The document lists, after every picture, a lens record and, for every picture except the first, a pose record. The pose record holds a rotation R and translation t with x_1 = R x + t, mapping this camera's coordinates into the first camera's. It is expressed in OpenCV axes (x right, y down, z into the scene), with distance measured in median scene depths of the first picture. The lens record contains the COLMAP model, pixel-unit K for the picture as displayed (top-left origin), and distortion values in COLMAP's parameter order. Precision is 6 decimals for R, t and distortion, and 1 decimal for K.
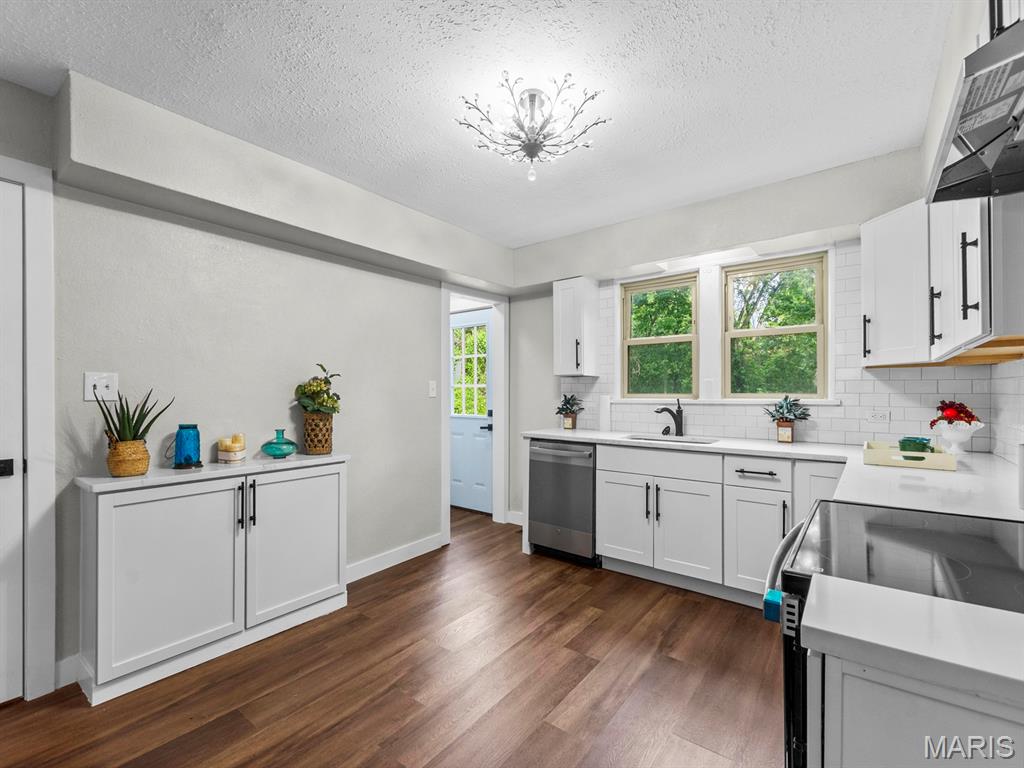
lens RADIAL K [[446.4, 0, 534.3], [0, 446.4, 392.9], [0, 0, 1]] dist [0.001615, 0.000219]
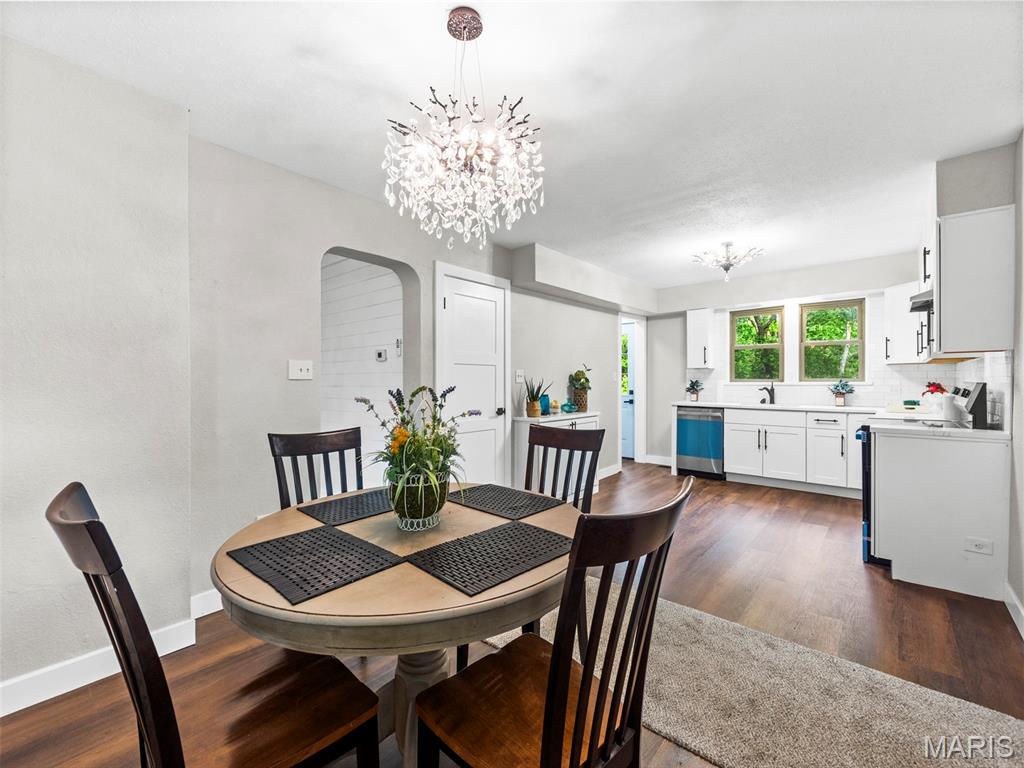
lens RADIAL K [[446.4, 0, 518.2], [0, 446.4, 382.4], [0, 0, 1]] dist [0.001615, 0.000219]
pose [[0.998298, -0.002390, -0.058264, -0.603946], [0.002751, 0.999978, 0.006113, 0.001980], [0.058248, -0.006263, 0.998282, -0.837620]]
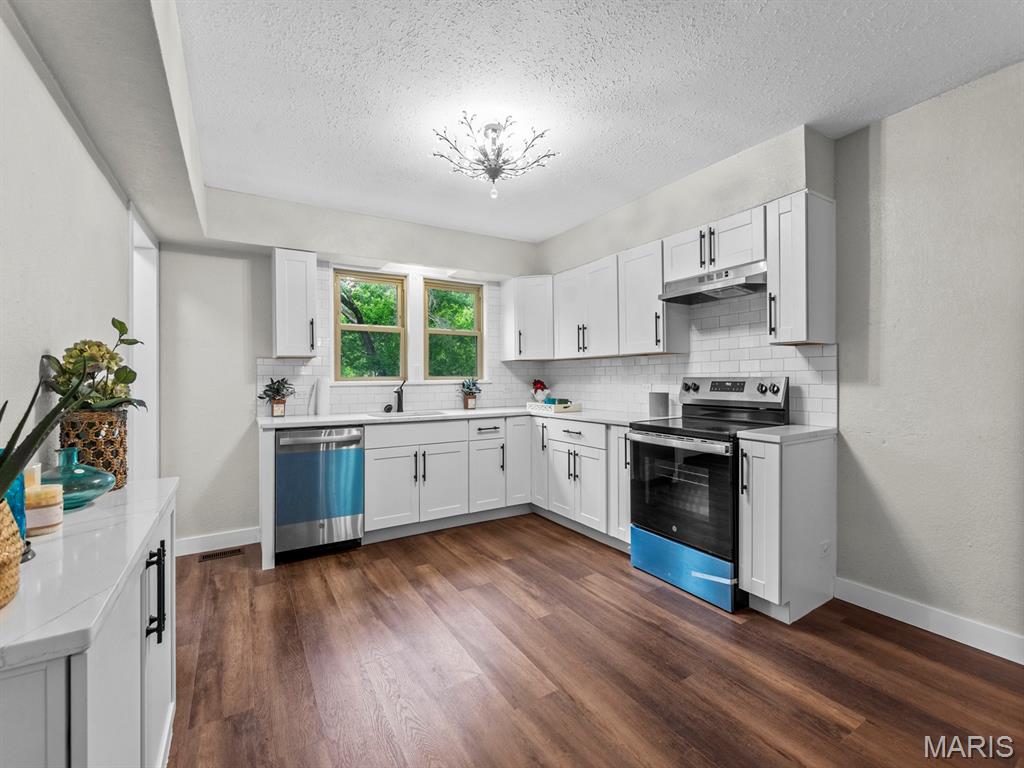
lens RADIAL K [[446.4, 0, 489.5], [0, 446.4, 376.4], [0, 0, 1]] dist [0.001615, 0.000219]
pose [[0.383886, 0.003565, 0.923373, -0.760047], [0.005716, 0.999964, -0.006237, 0.011960], [-0.923363, 0.007673, 0.383852, 0.367376]]
